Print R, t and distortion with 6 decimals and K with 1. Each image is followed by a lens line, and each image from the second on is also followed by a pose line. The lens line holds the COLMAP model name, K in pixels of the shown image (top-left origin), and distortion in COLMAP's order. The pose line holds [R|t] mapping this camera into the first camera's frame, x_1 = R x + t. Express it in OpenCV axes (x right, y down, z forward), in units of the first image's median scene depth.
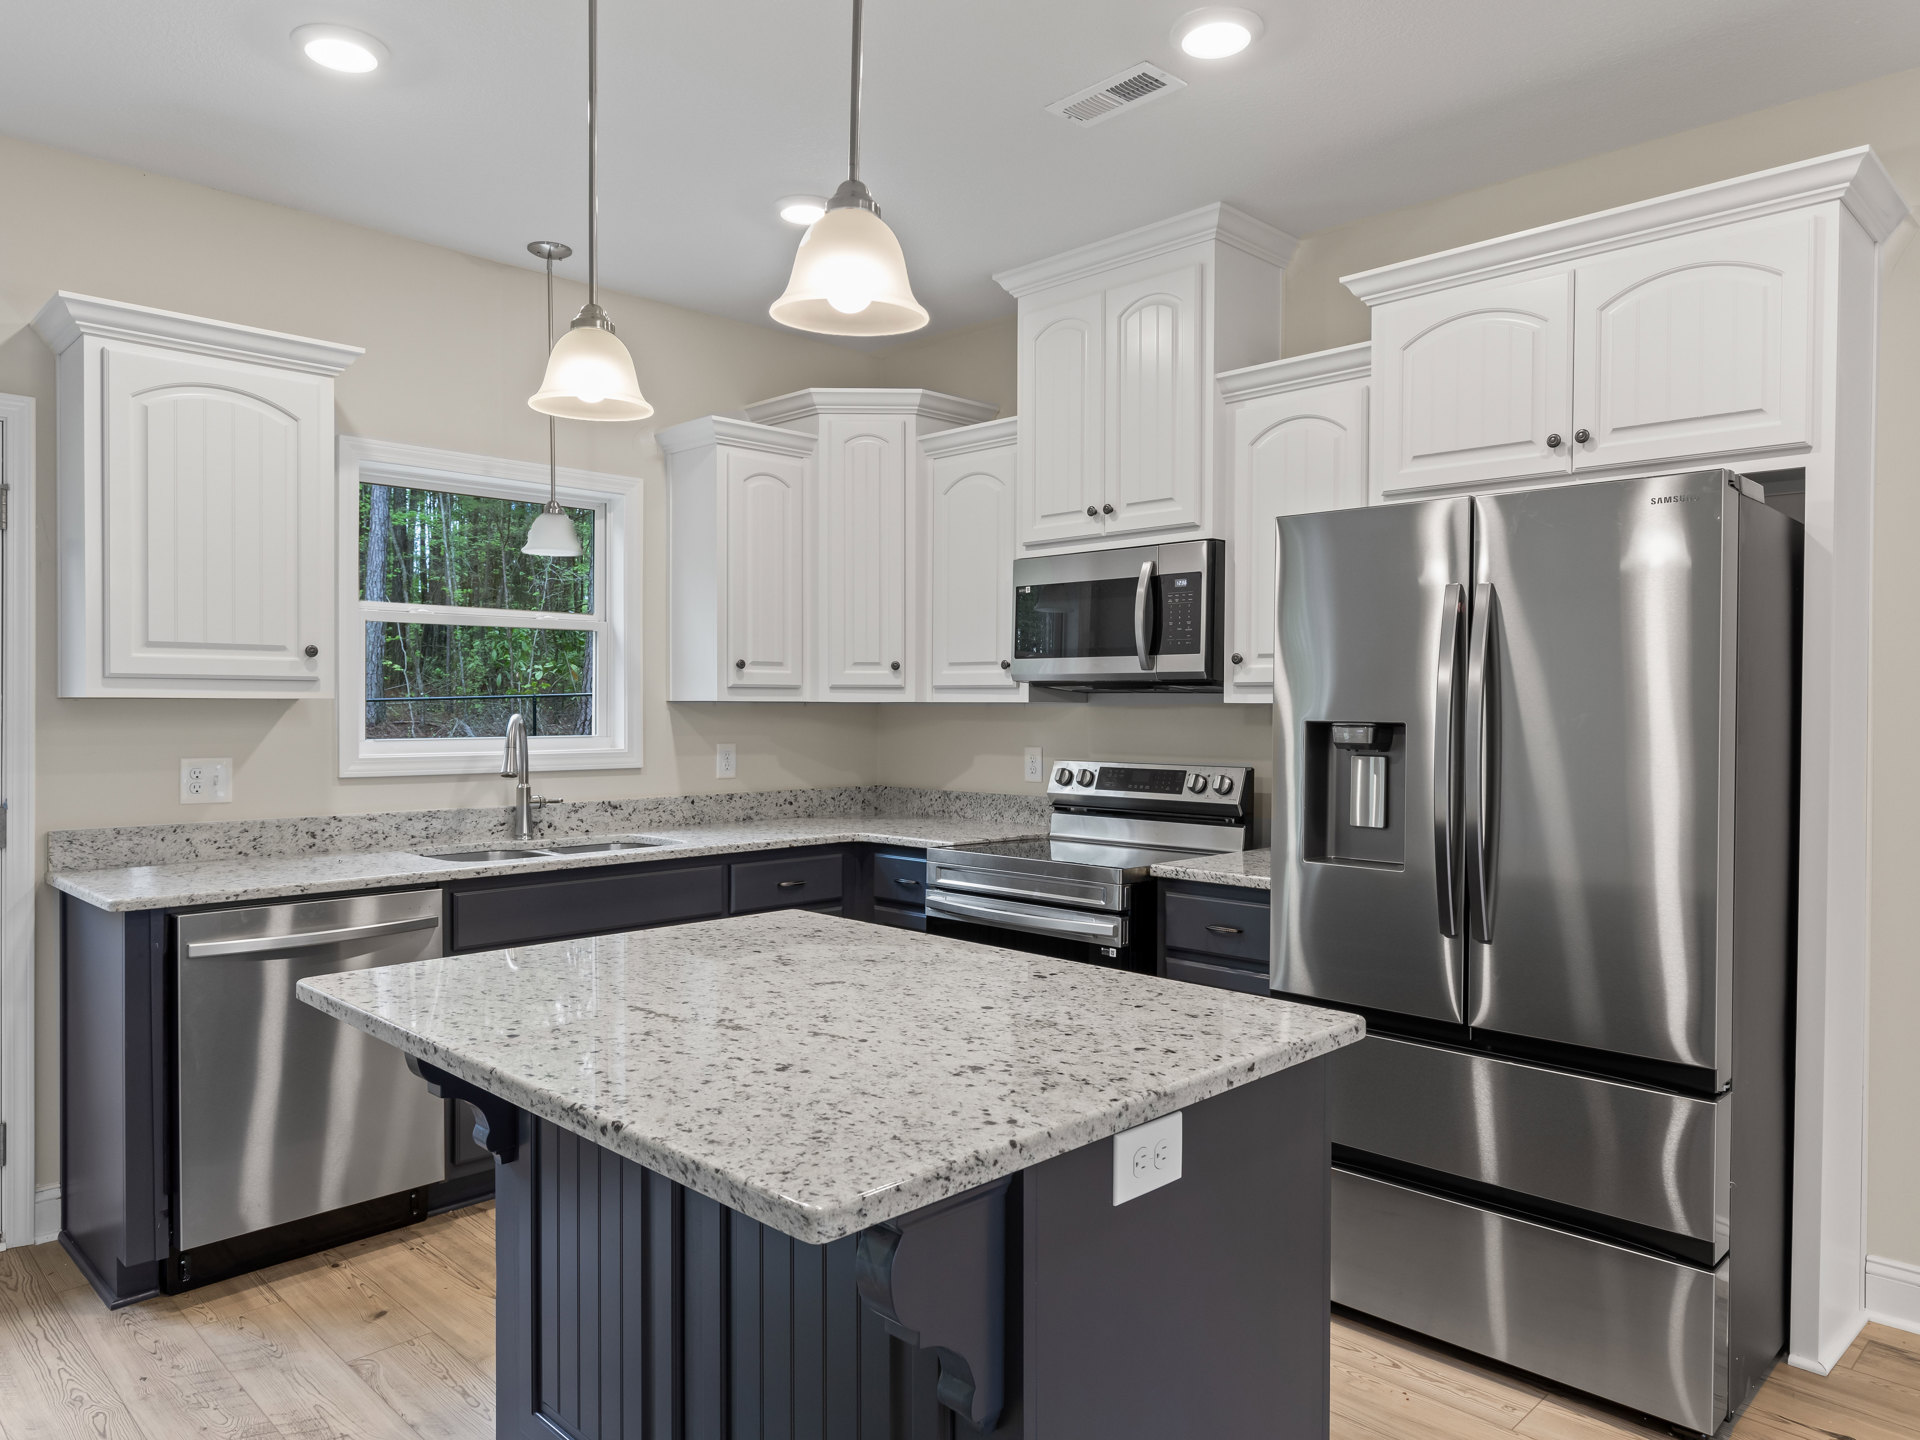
lens RADIAL K [[1282.2, 0, 984.5], [0, 1282.2, 717.3], [0, 0, 1]] dist [0.001465, -0.000445]
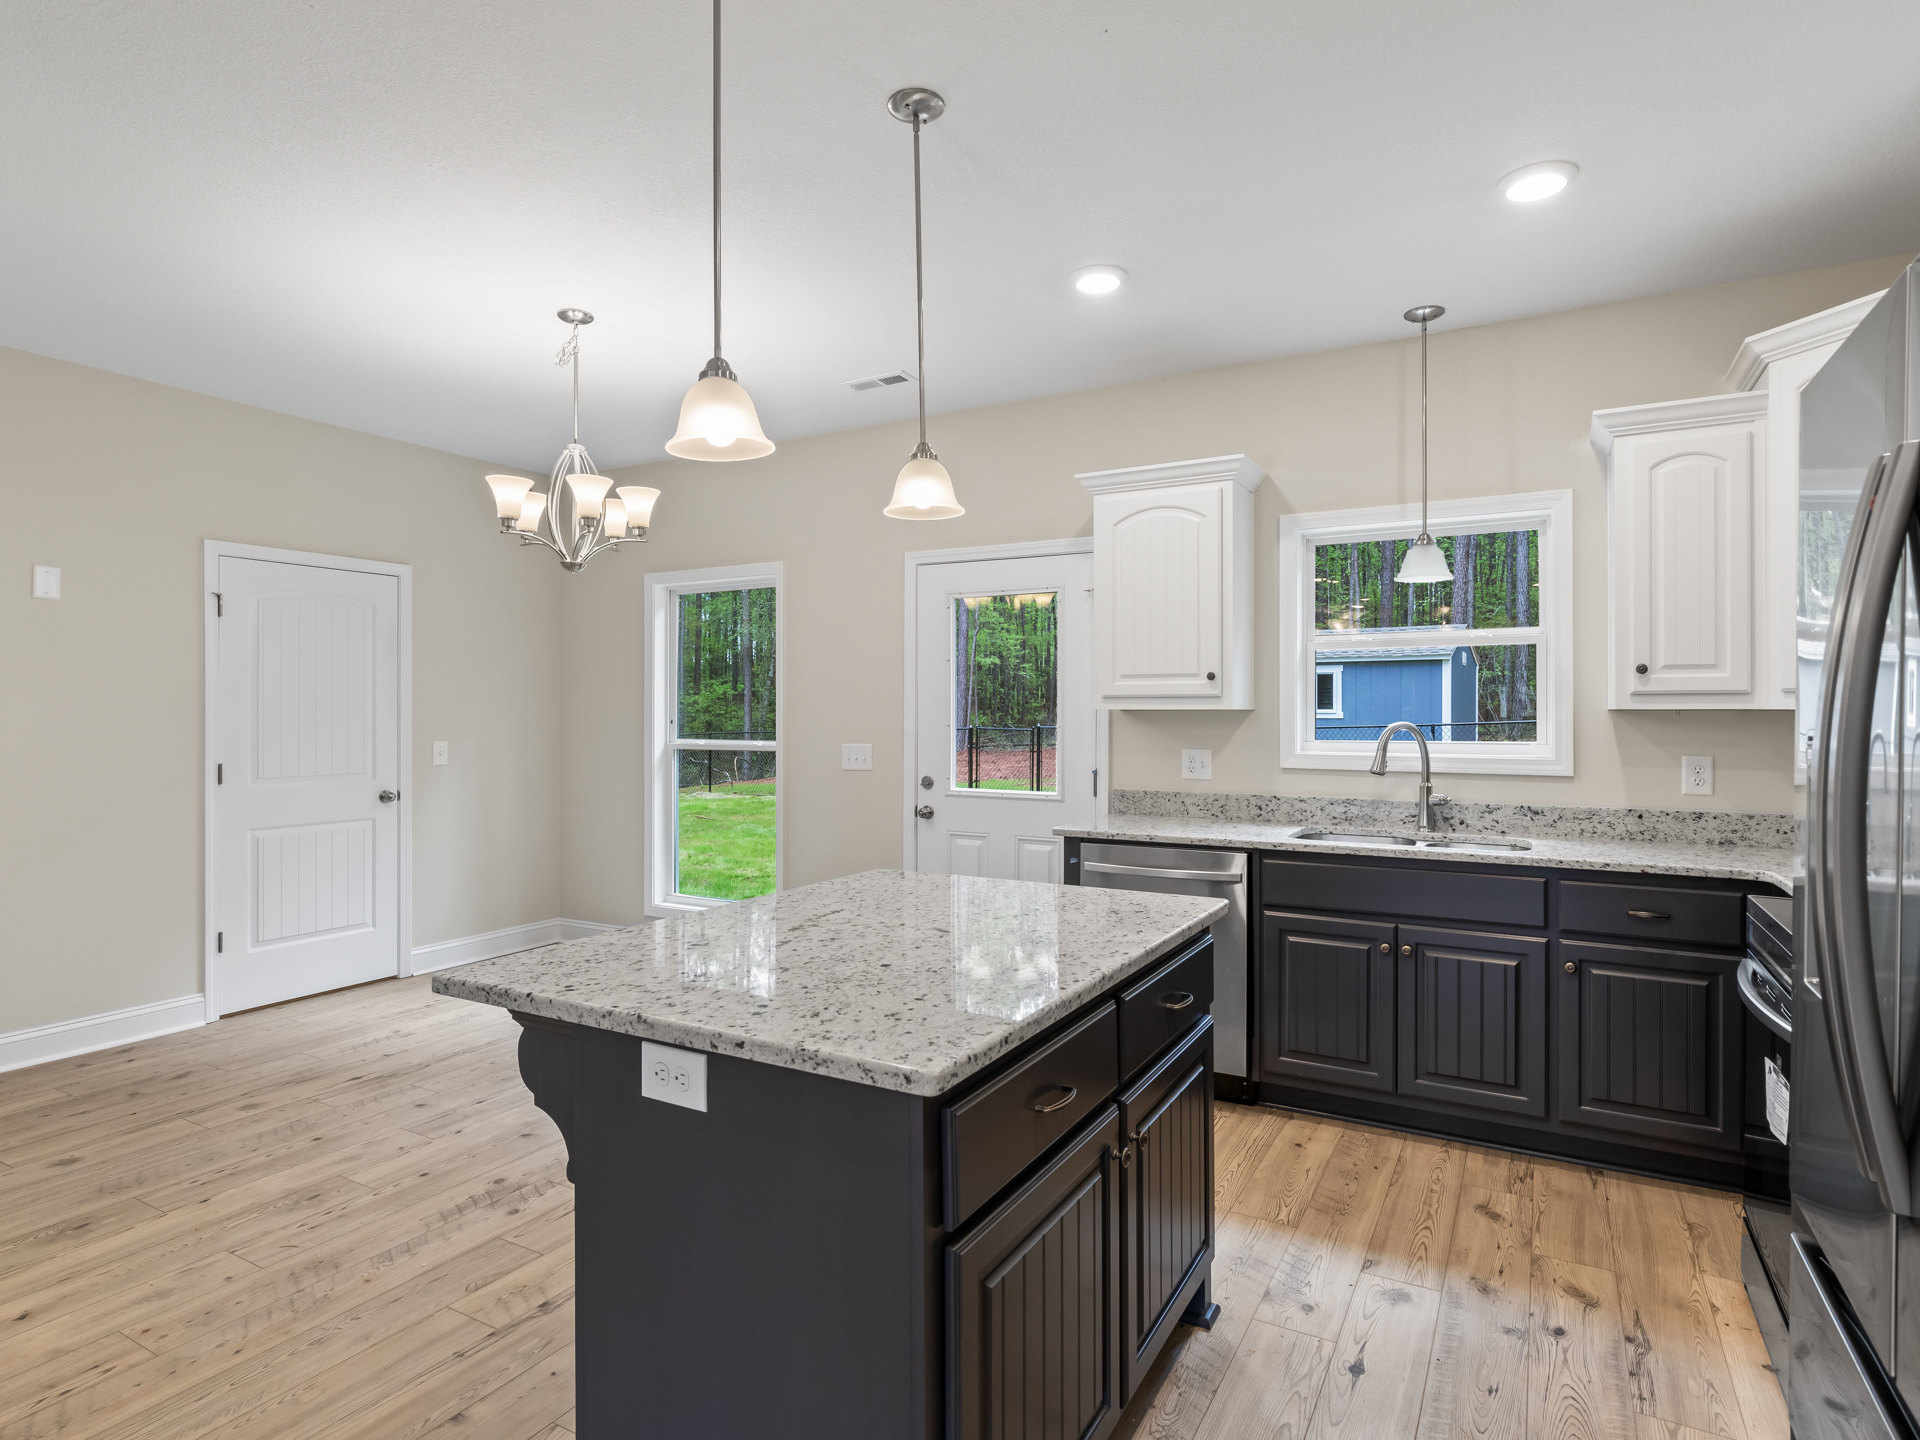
lens RADIAL K [[1028.3, 0, 971.5], [0, 1028.3, 711.8], [0, 0, 1]] dist [-0.001648, -0.000643]
pose [[0.261872, -0.004684, -0.965091, 0.440836], [-0.008763, 0.999935, -0.007231, -0.001315], [0.965063, 0.010351, 0.261814, 0.384567]]
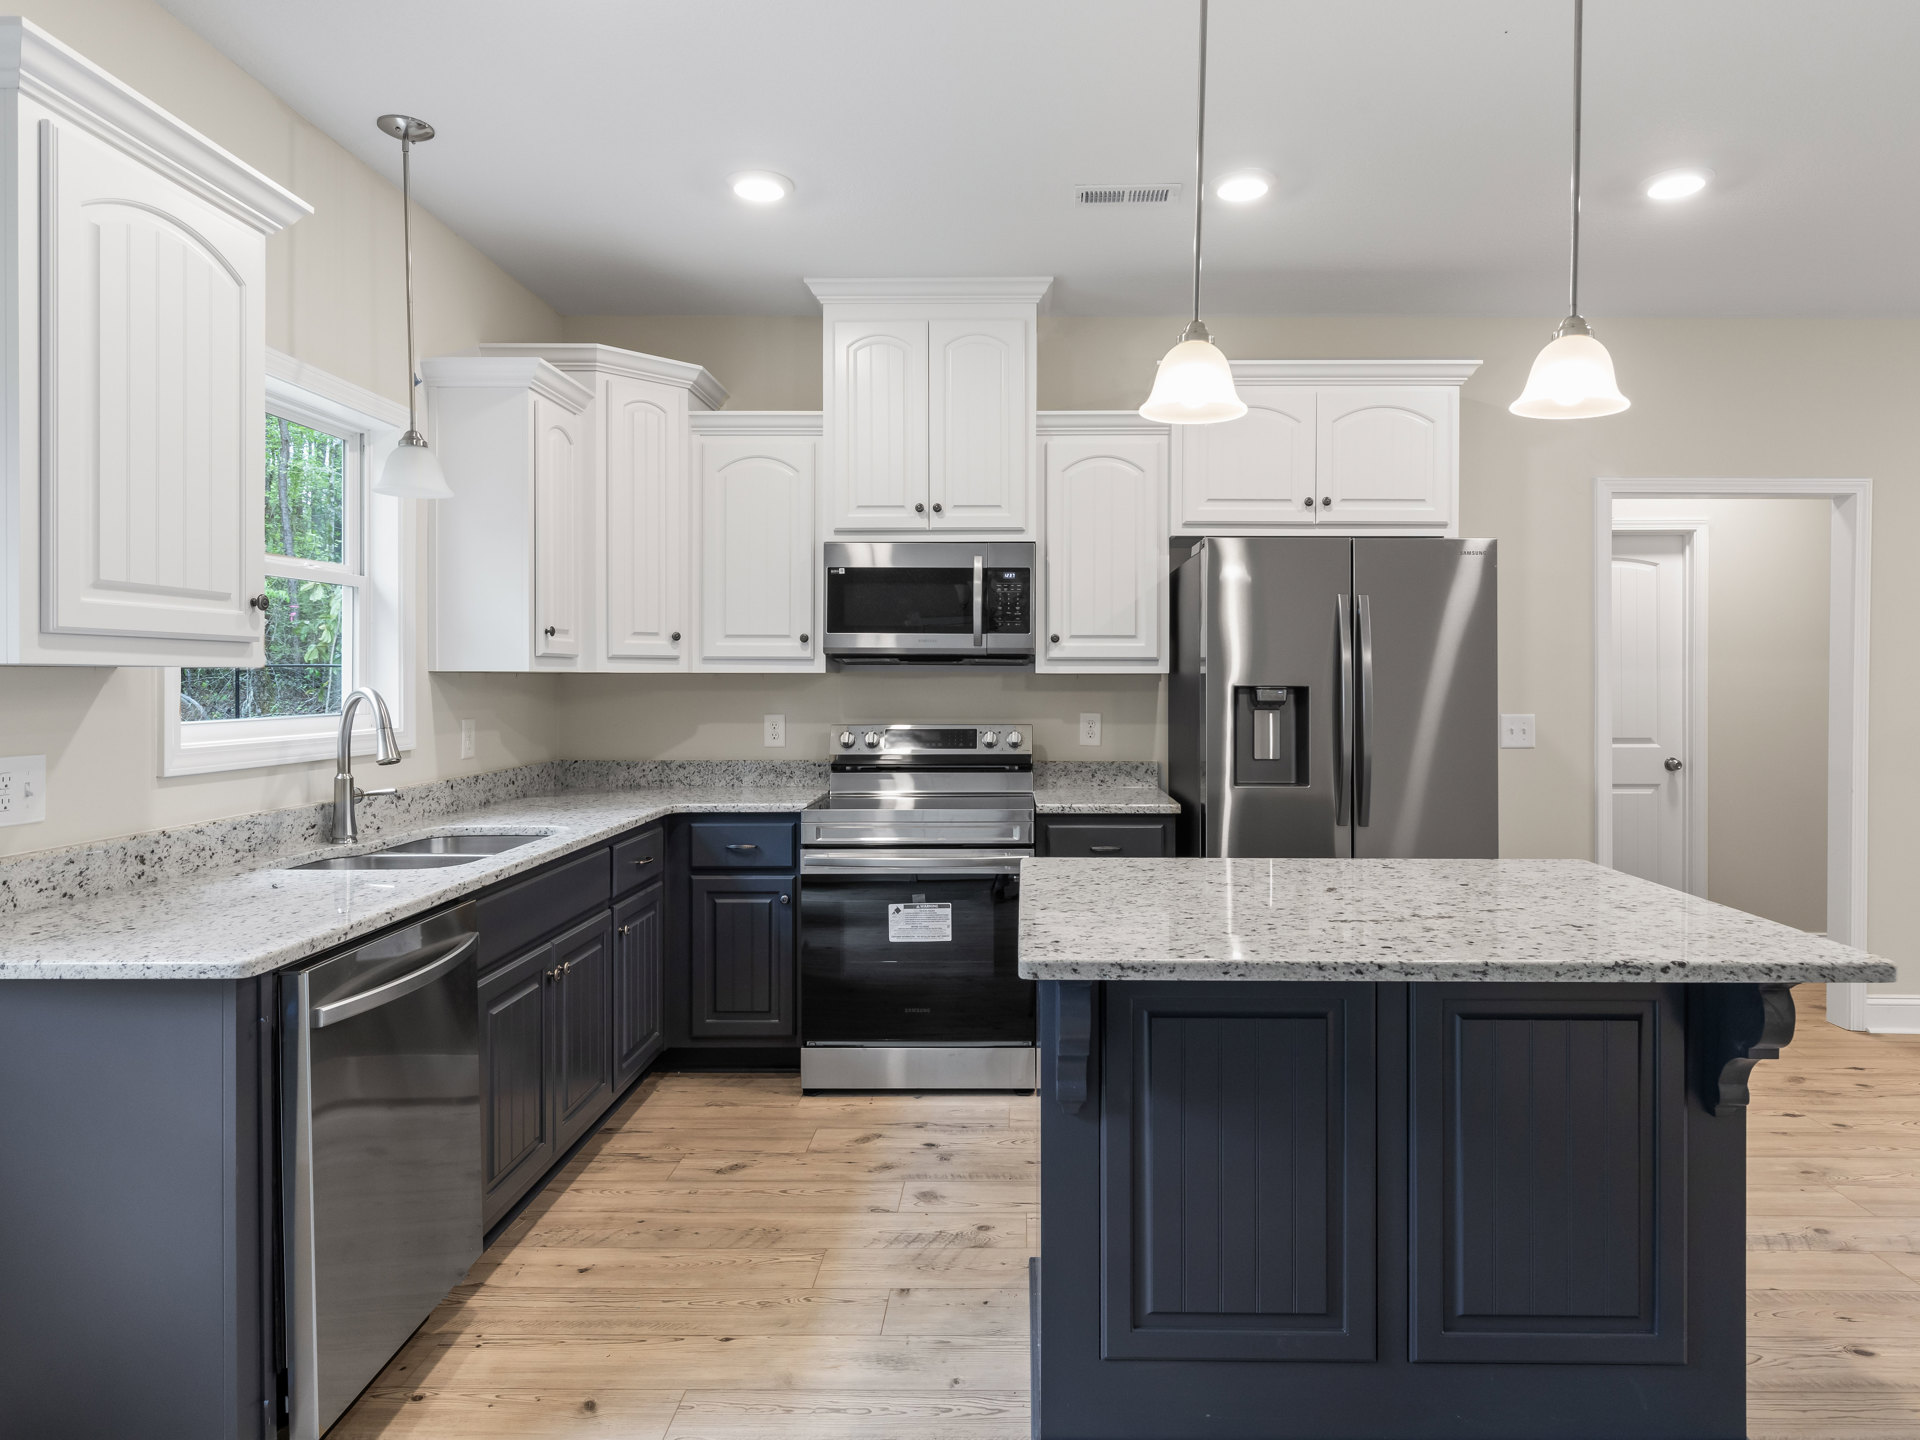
lens RADIAL K [[1144.4, 0, 1016.4], [0, 1144.4, 681.4], [0, 0, 1]] dist [0.004941, -0.000129]
pose [[0.721913, -0.004970, 0.691966, -0.578754], [0.008952, 0.999958, -0.002157, -0.000861], [-0.691926, 0.007751, 0.721927, 0.196277]]
